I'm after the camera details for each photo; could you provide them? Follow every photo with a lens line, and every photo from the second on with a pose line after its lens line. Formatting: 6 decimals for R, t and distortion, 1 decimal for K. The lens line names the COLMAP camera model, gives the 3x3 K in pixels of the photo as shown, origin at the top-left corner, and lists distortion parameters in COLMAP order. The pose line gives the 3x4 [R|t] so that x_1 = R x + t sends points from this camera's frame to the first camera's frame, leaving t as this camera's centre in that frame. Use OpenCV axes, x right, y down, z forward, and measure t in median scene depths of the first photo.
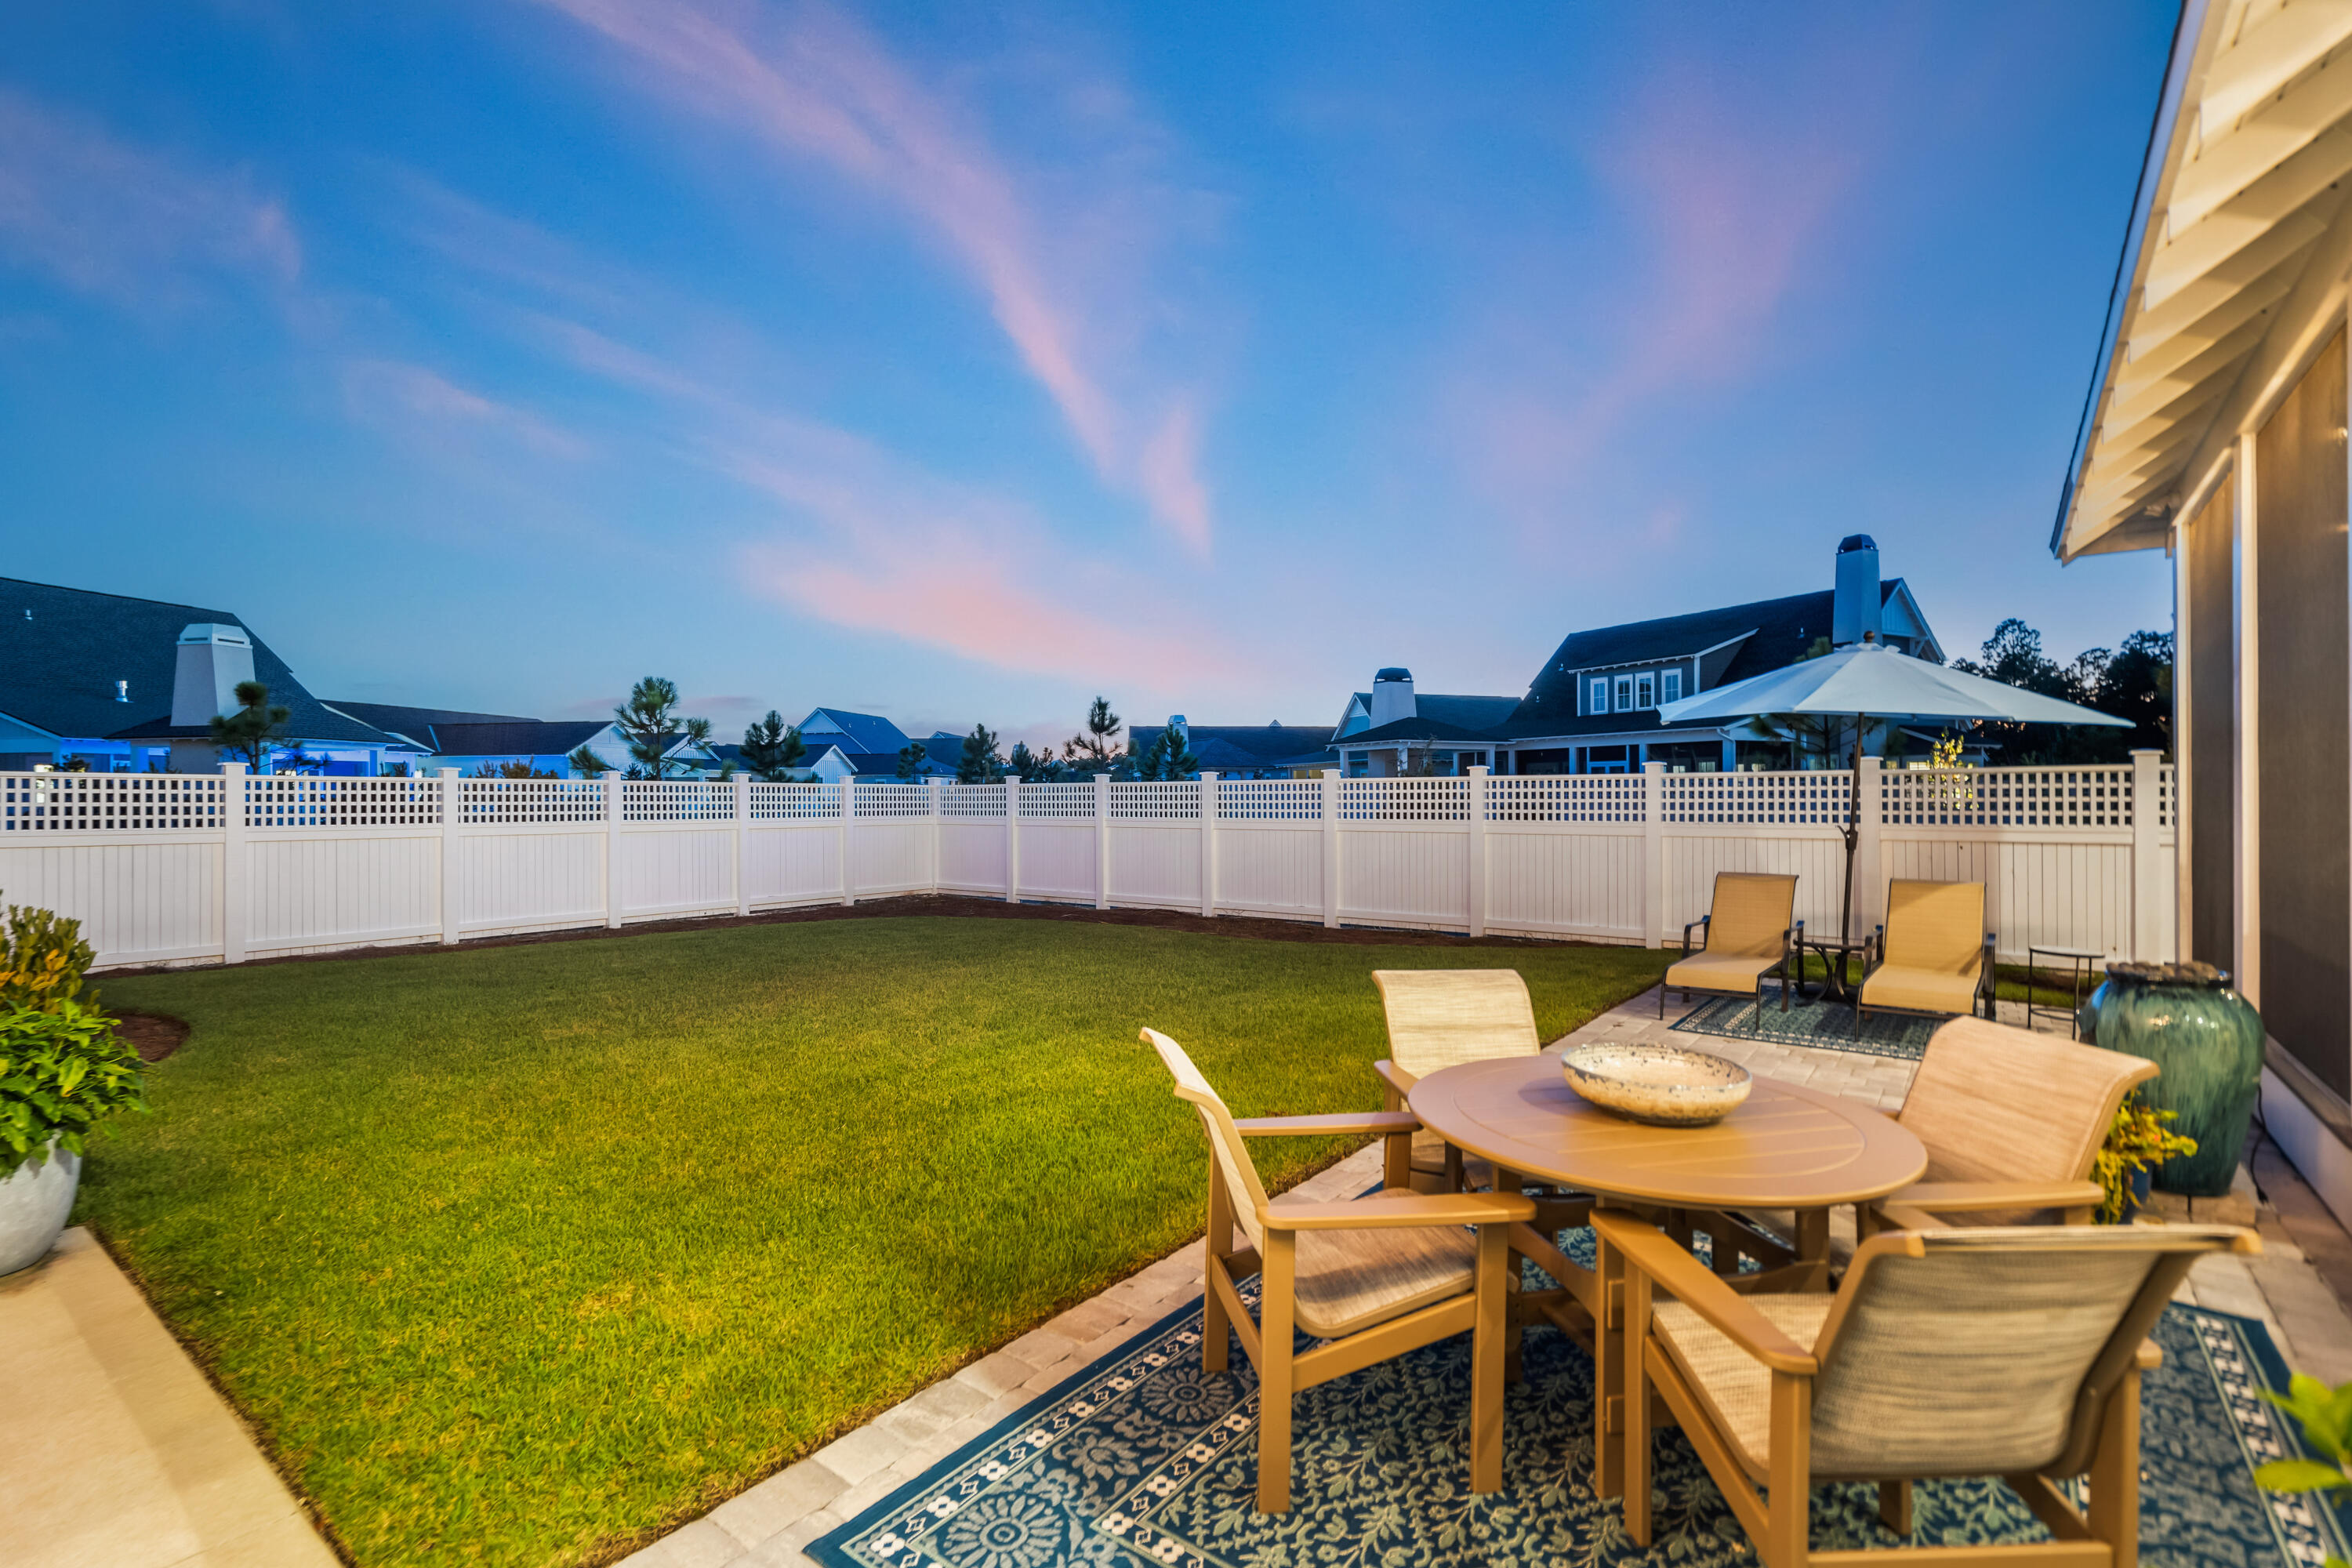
lens RADIAL K [[1111.6, 0, 1153.1], [0, 1111.6, 799.8], [0, 0, 1]] dist [0.000523, 0.000483]
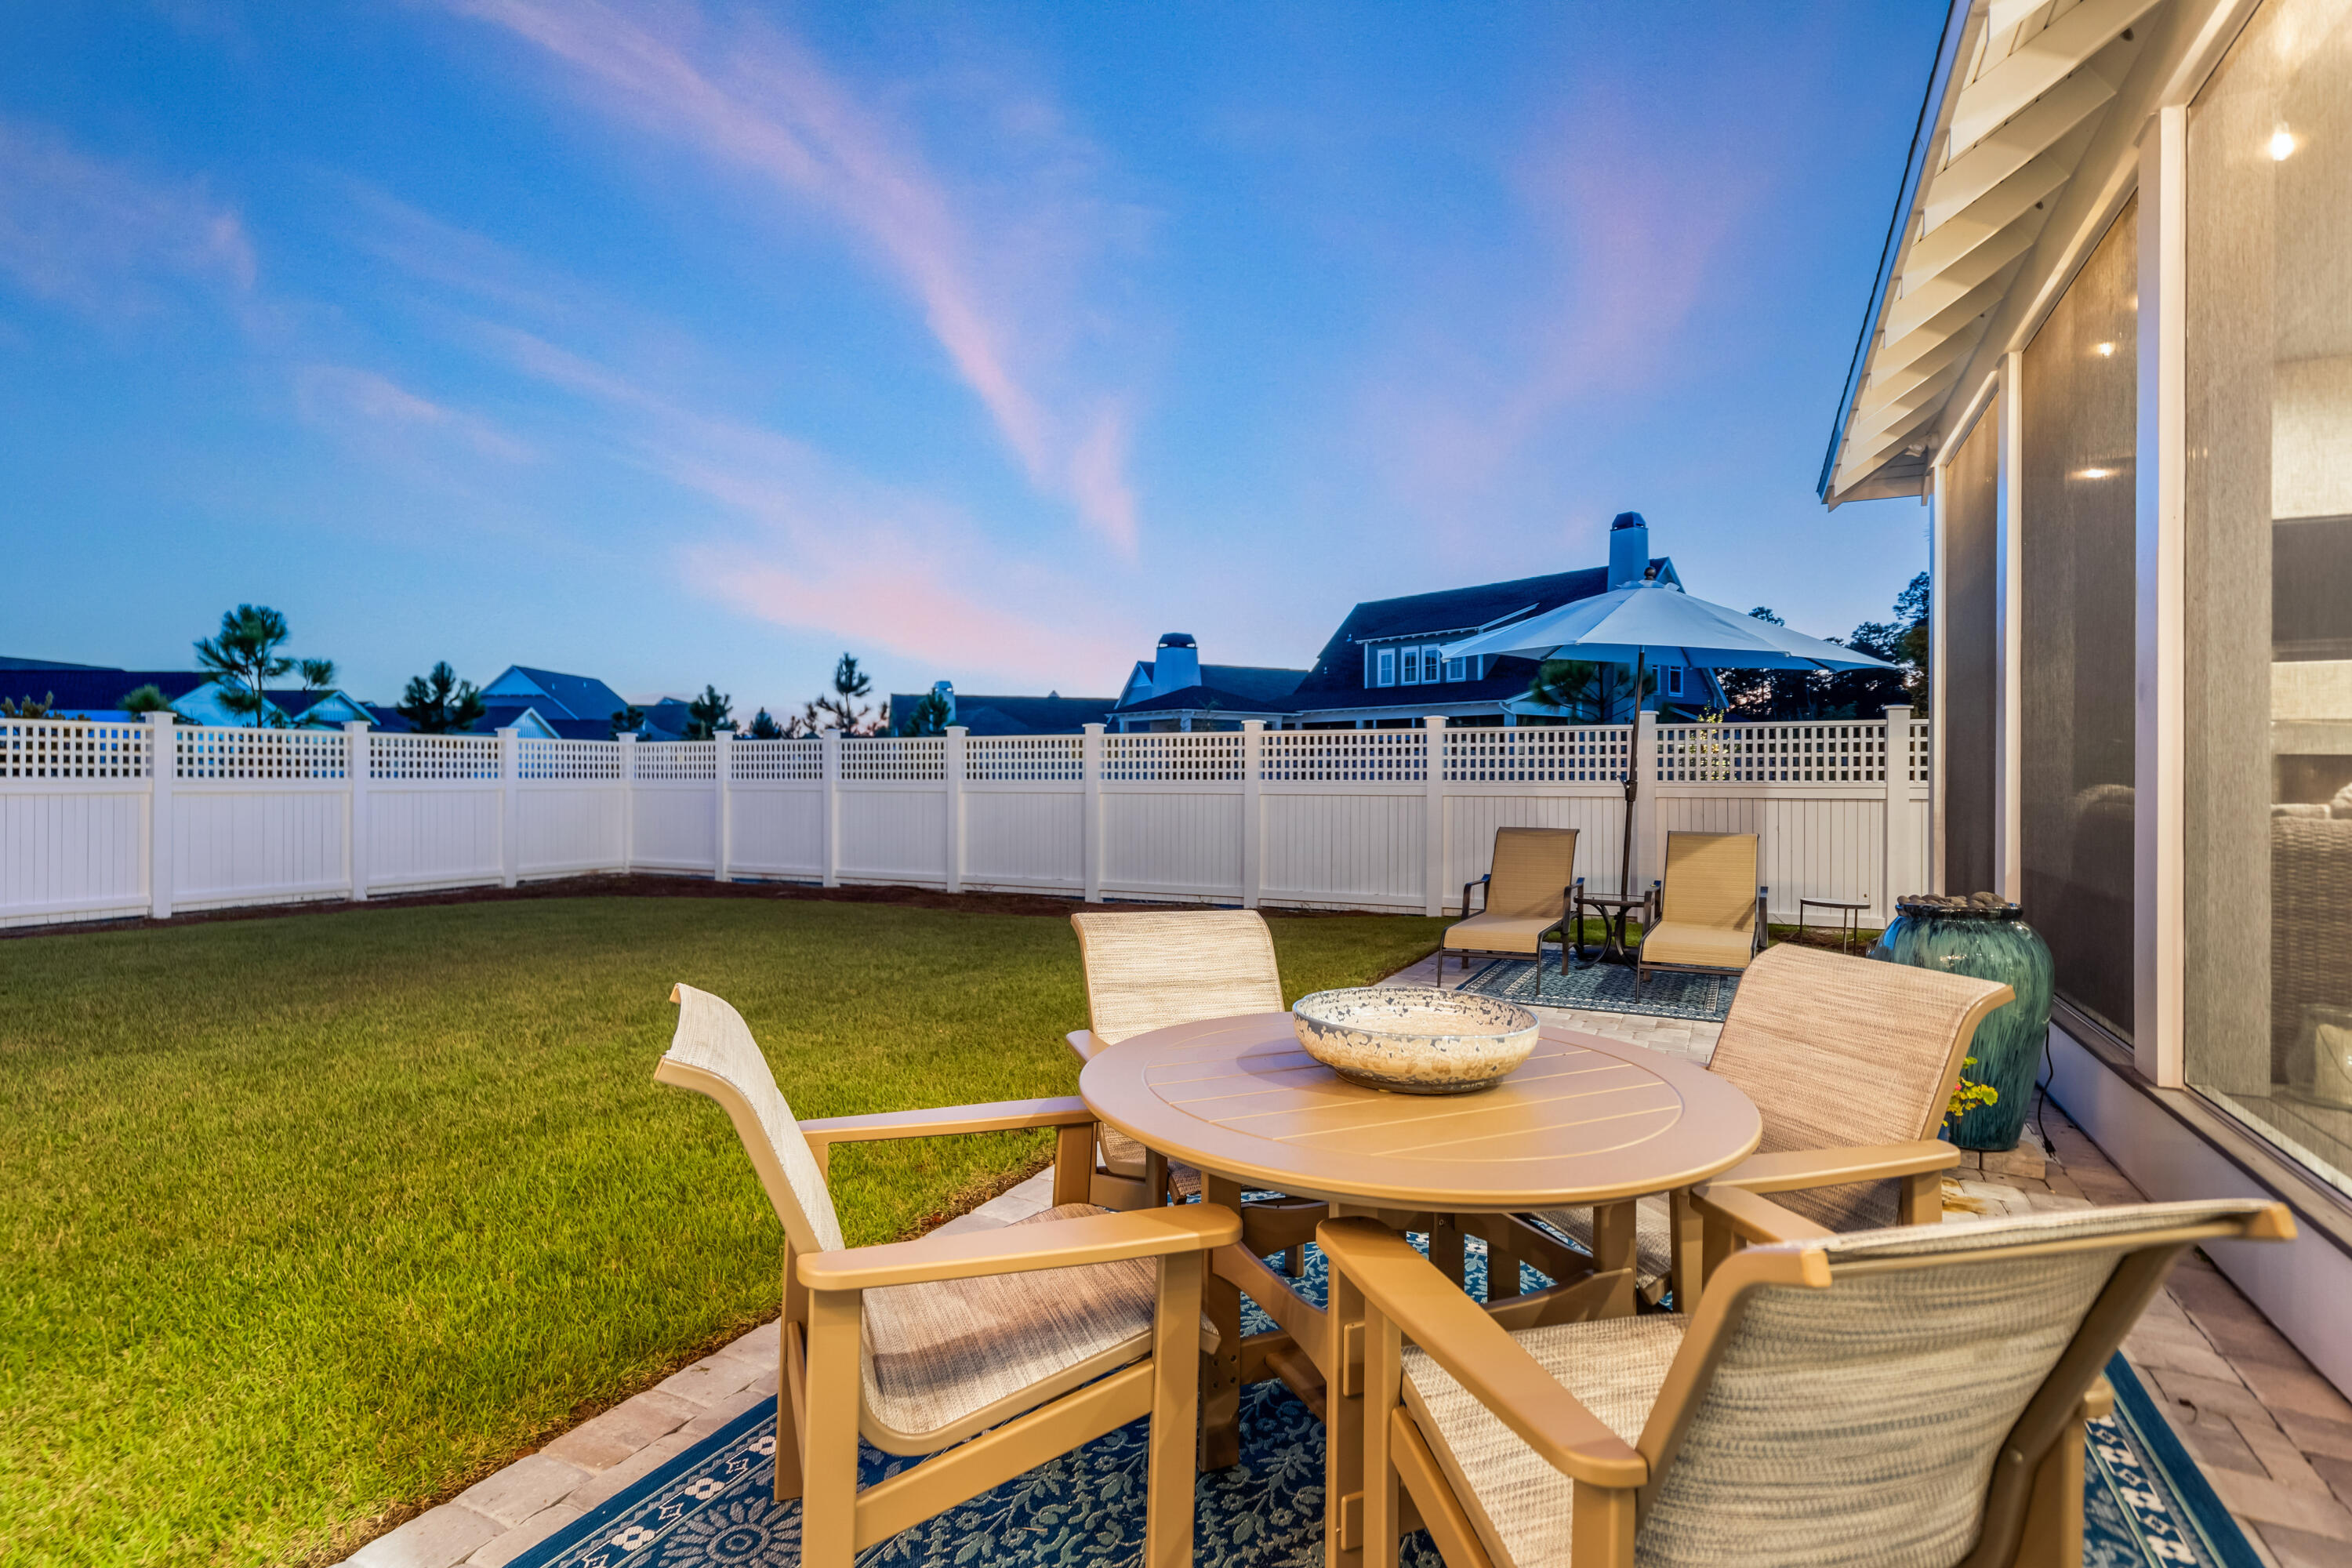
lens RADIAL K [[1203.9, 0, 1167.0], [0, 1203.9, 787.6], [0, 0, 1]] dist [-0.005864, 0.012570]
pose [[0.979905, 0.003260, 0.199439, 0.055120], [-0.004642, 0.999968, 0.006463, 0.035609], [-0.199412, -0.007259, 0.979889, 0.107805]]
